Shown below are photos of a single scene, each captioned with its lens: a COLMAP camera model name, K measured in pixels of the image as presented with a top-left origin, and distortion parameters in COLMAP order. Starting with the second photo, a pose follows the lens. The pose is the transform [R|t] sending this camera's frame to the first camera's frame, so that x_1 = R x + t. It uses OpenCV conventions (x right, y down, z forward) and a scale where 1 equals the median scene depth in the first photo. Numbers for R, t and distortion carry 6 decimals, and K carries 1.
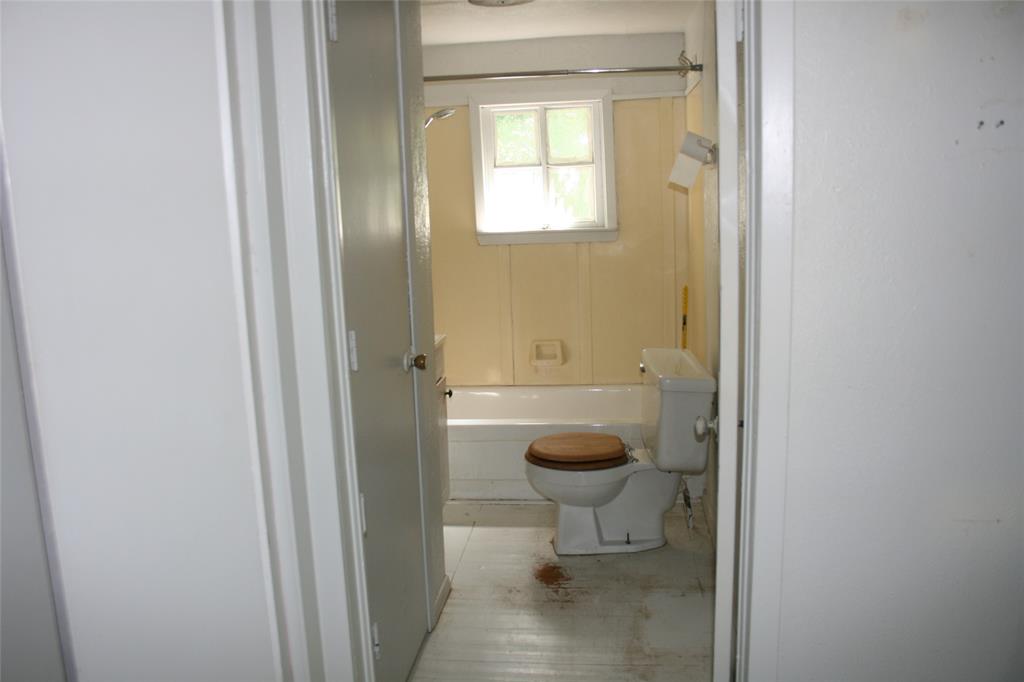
lens RADIAL K [[866.2, 0, 514.3], [0, 866.2, 339.6], [0, 0, 1]] dist [-0.139618, 0.123099]
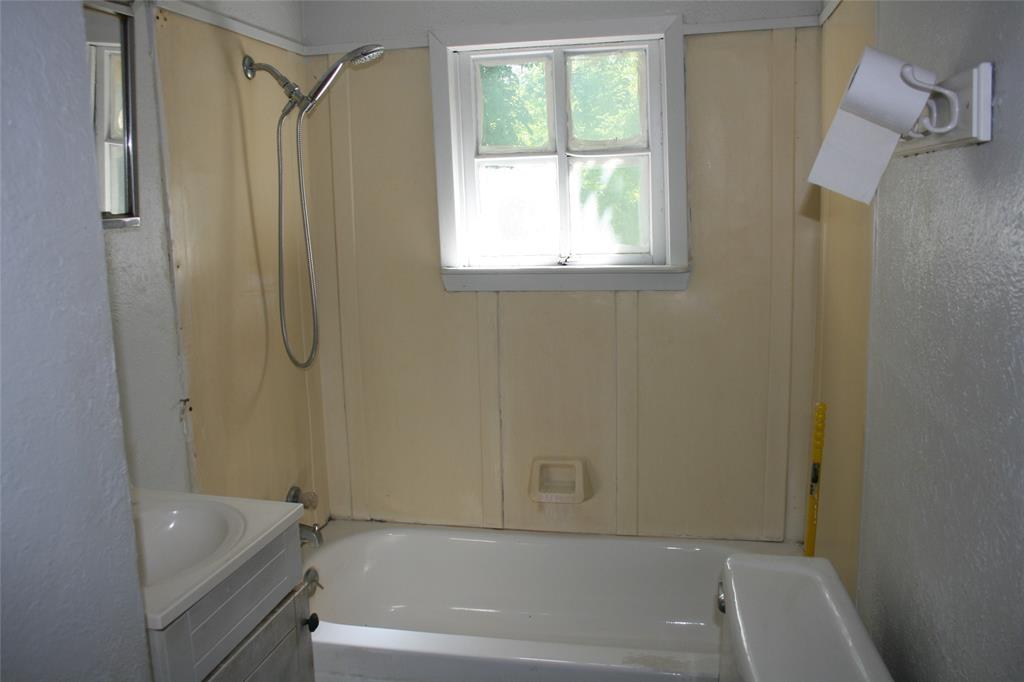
lens RADIAL K [[866.2, 0, 509.4], [0, 866.2, 343.3], [0, 0, 1]] dist [-0.139618, 0.123099]
pose [[0.994051, 0.027640, -0.105351, 0.063716], [-0.027036, 0.999609, 0.007166, -0.079586], [0.105508, -0.004275, 0.994409, 0.429849]]
